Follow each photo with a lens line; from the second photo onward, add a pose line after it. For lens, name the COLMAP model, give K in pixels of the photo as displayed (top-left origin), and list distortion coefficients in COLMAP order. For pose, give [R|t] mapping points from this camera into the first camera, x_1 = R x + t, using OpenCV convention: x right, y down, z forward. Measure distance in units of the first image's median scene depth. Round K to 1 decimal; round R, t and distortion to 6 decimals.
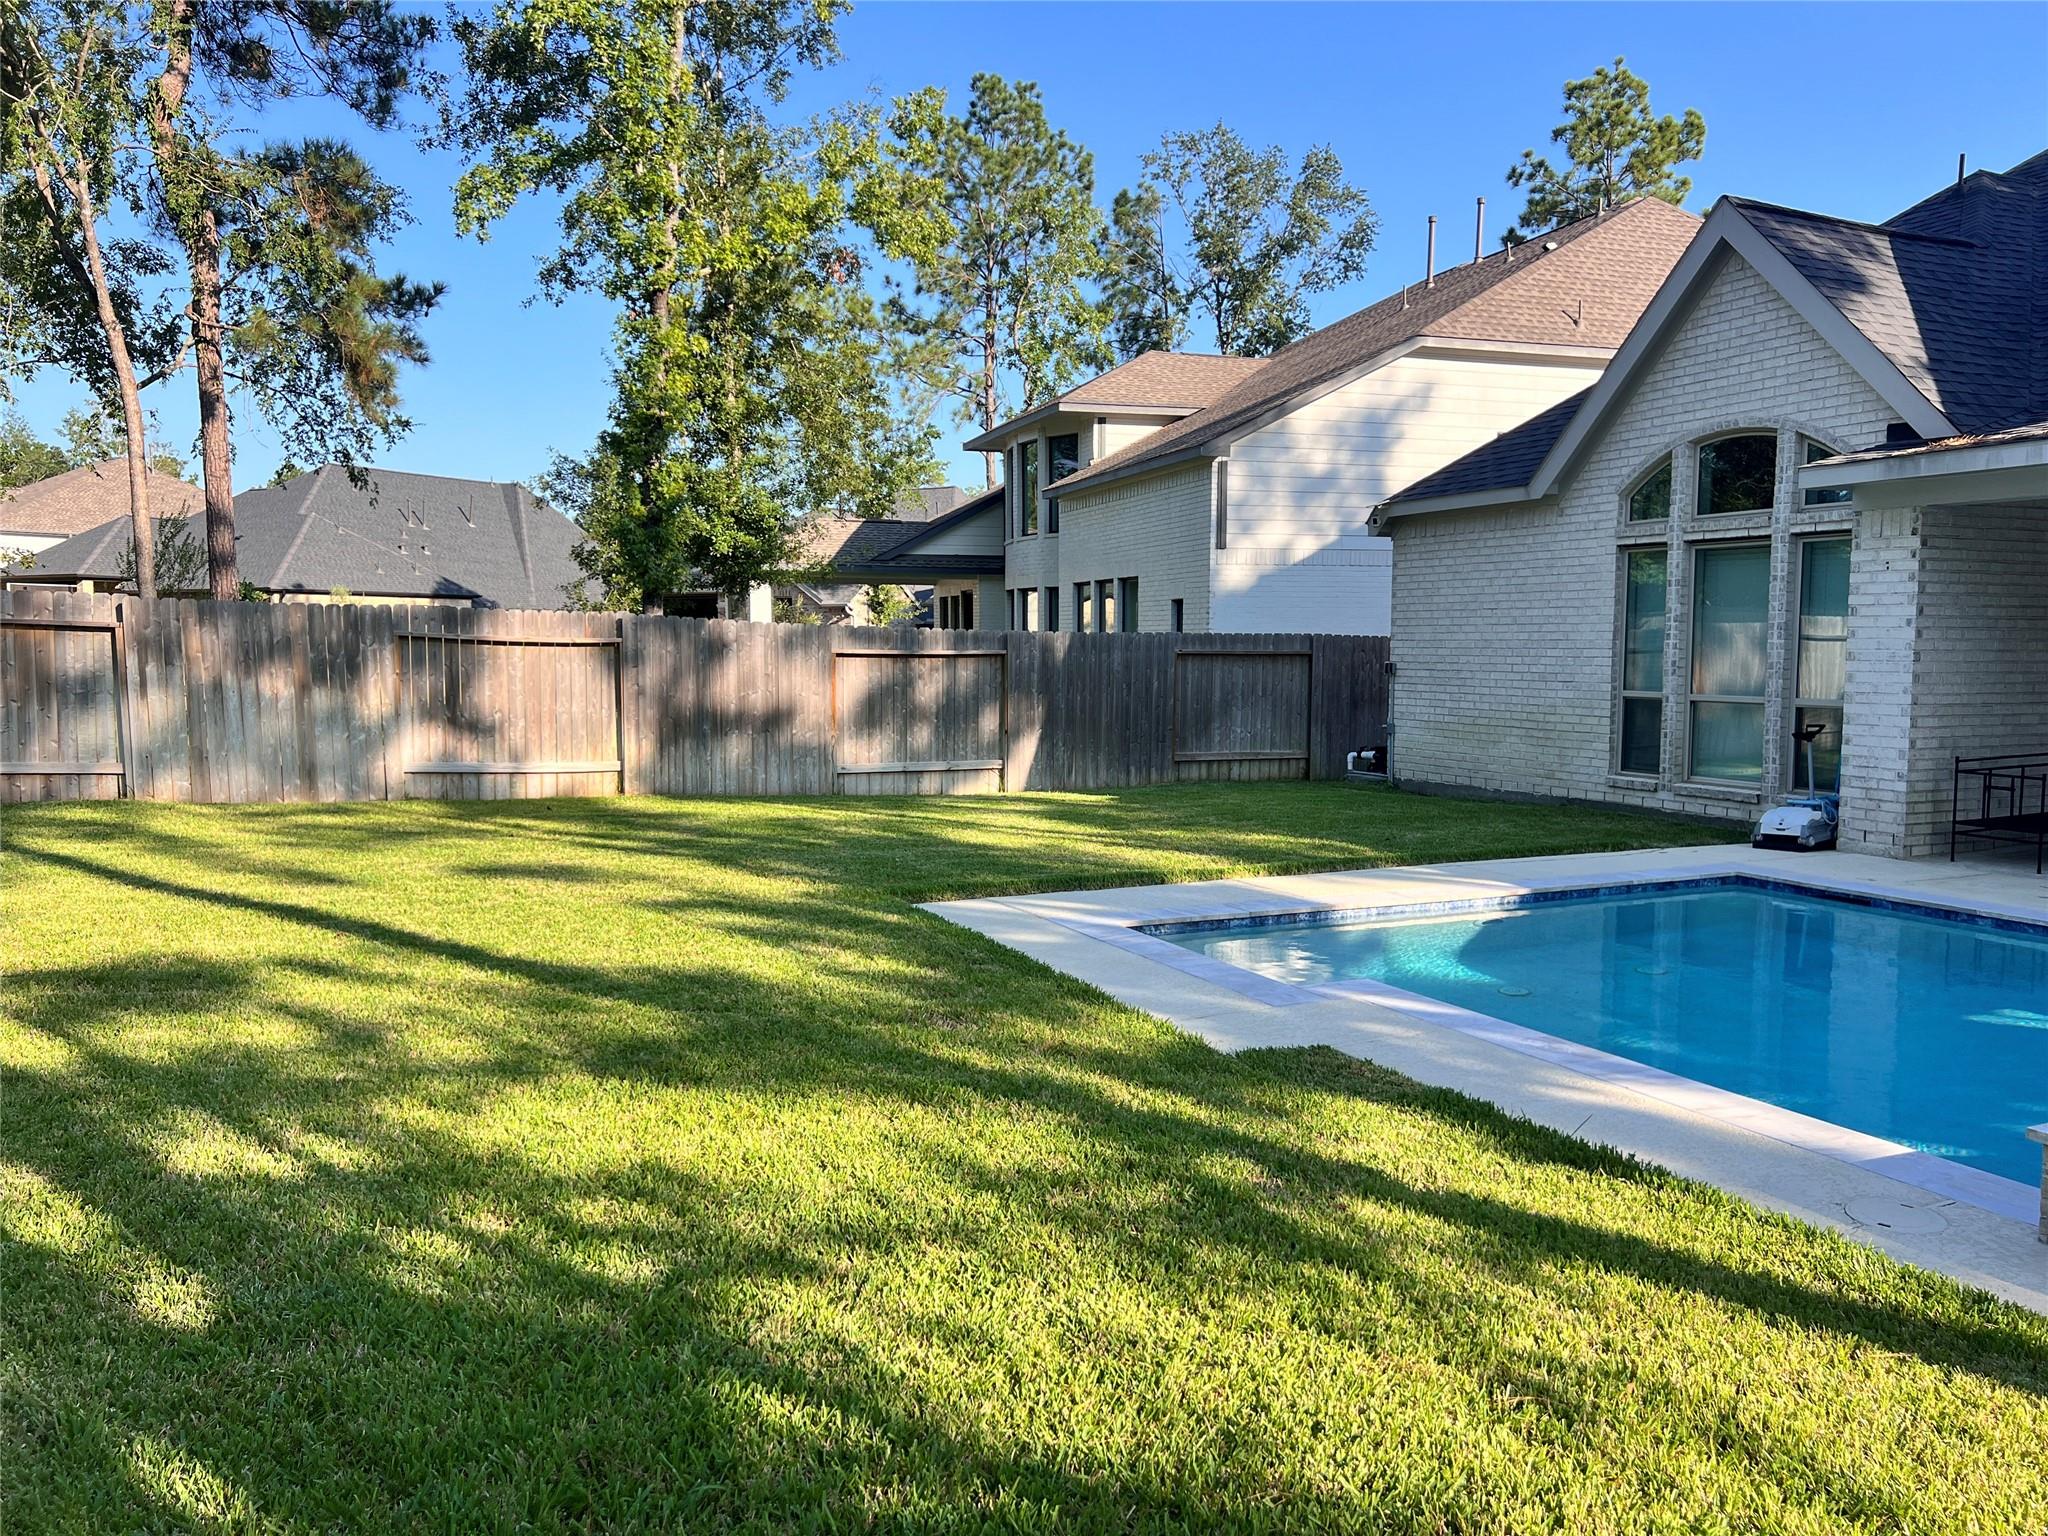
lens RADIAL K [[1523.6, 0, 1036.4], [0, 1523.6, 781.9], [0, 0, 1]] dist [0.062407, -0.068970]
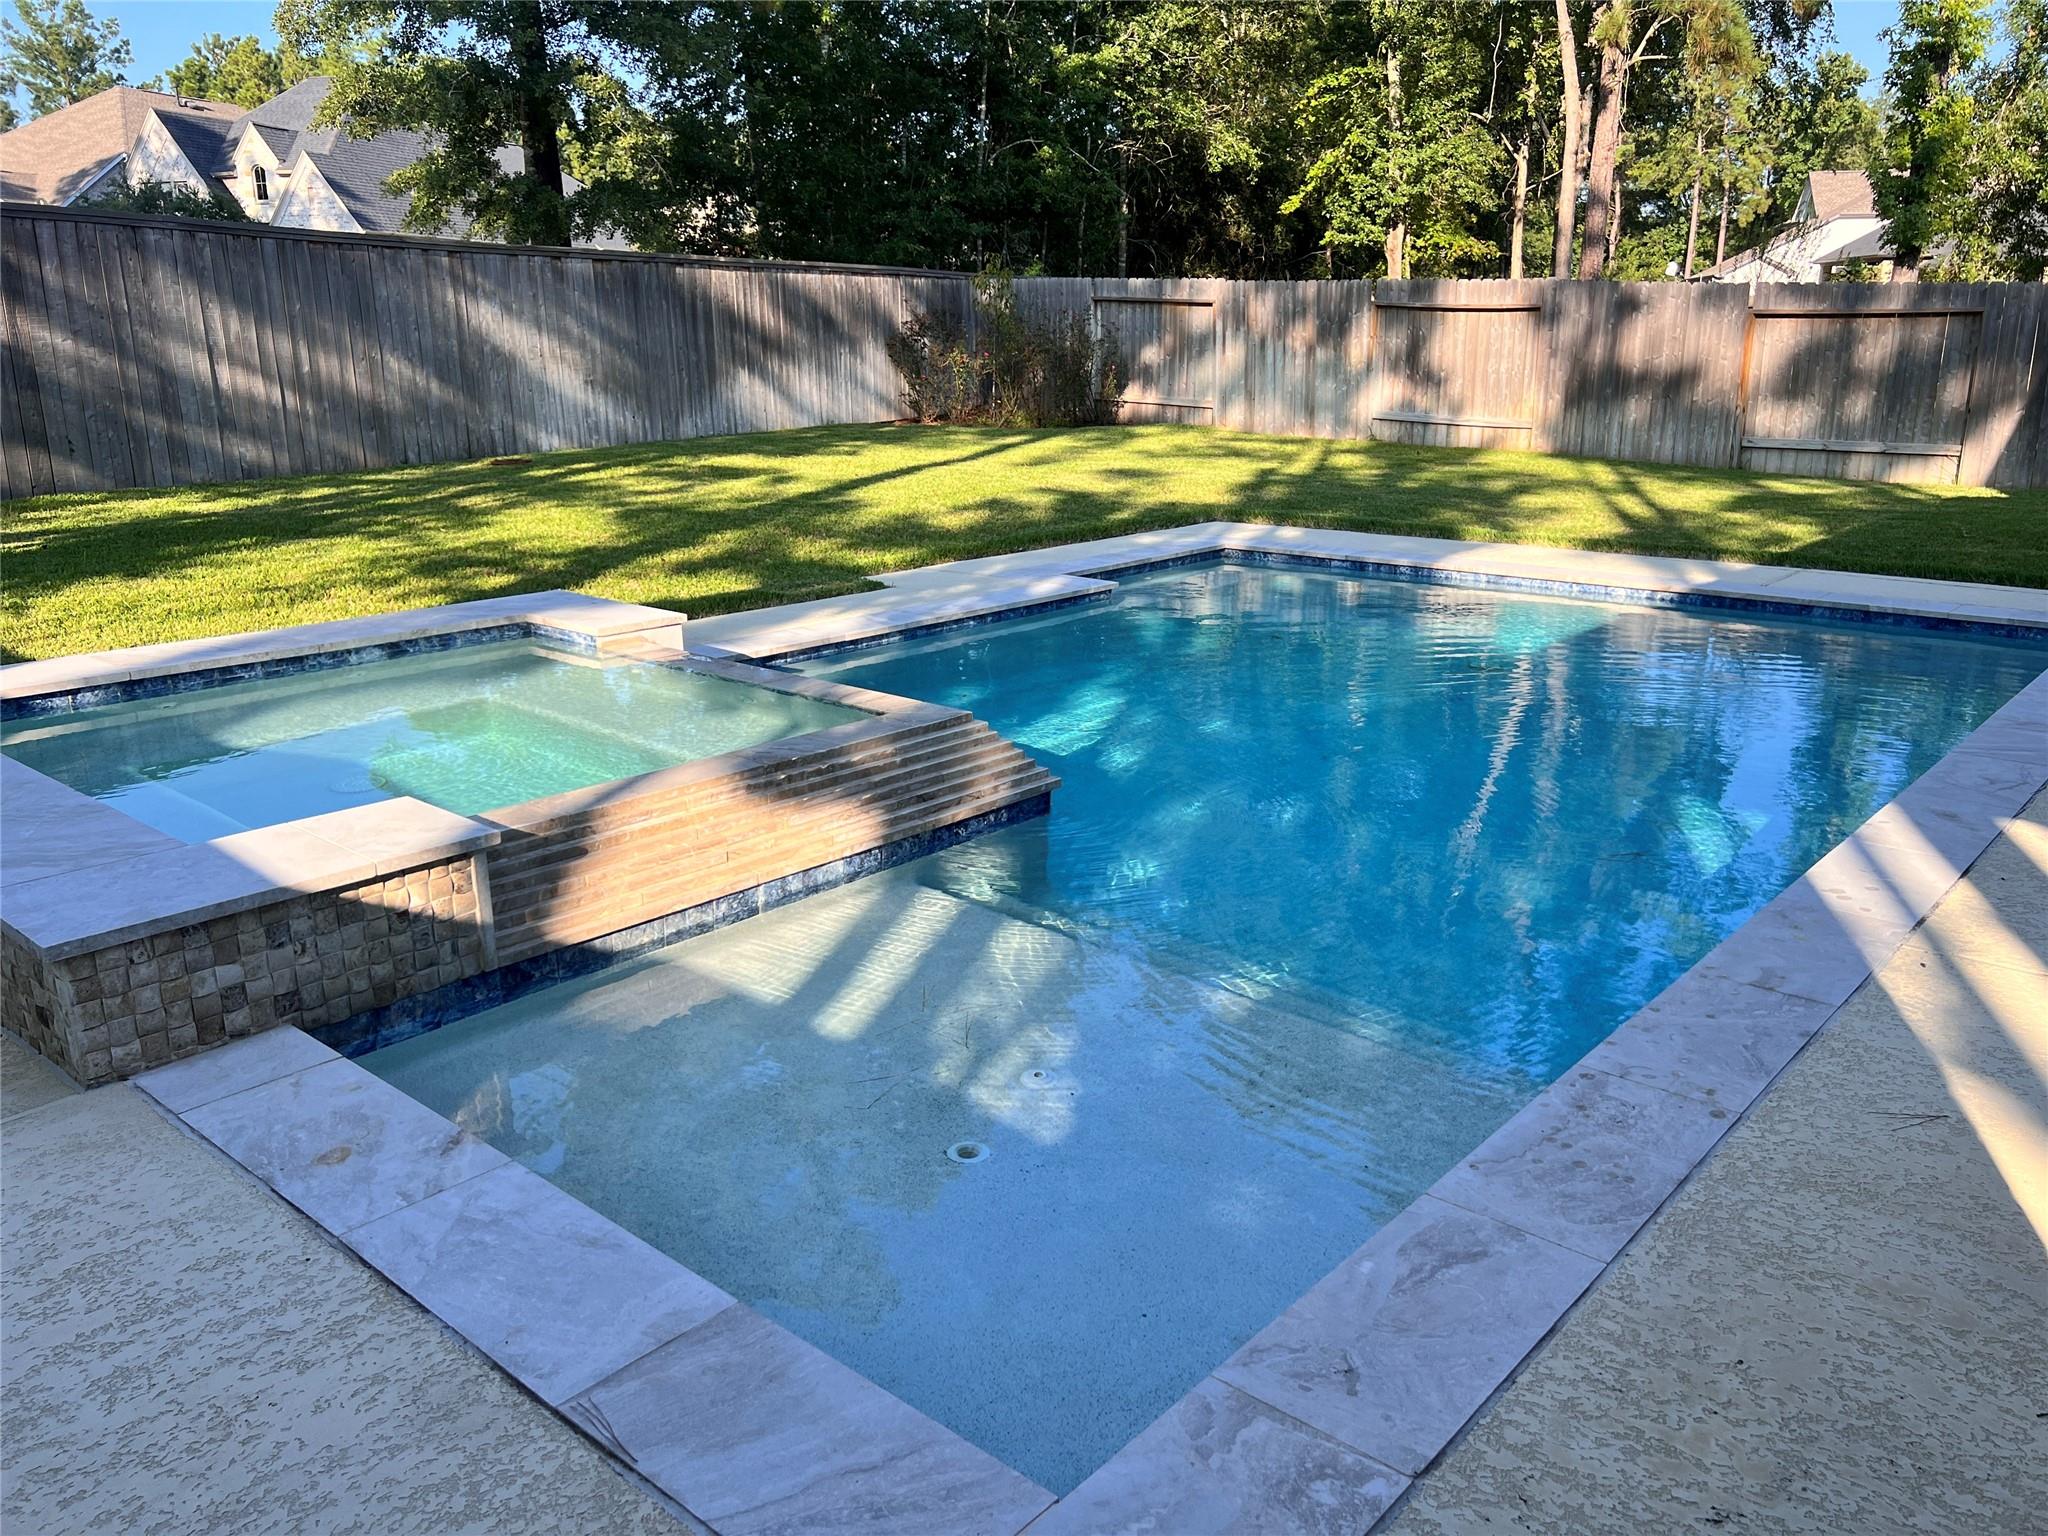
lens RADIAL K [[1523.6, 0, 1019.3], [0, 1523.6, 774.2], [0, 0, 1]] dist [0.062407, -0.068970]
pose [[0.420929, 0.251567, -0.871512, 0.563503], [-0.085045, 0.967487, 0.238195, 0.002392], [0.903098, -0.026145, 0.428638, 0.217089]]
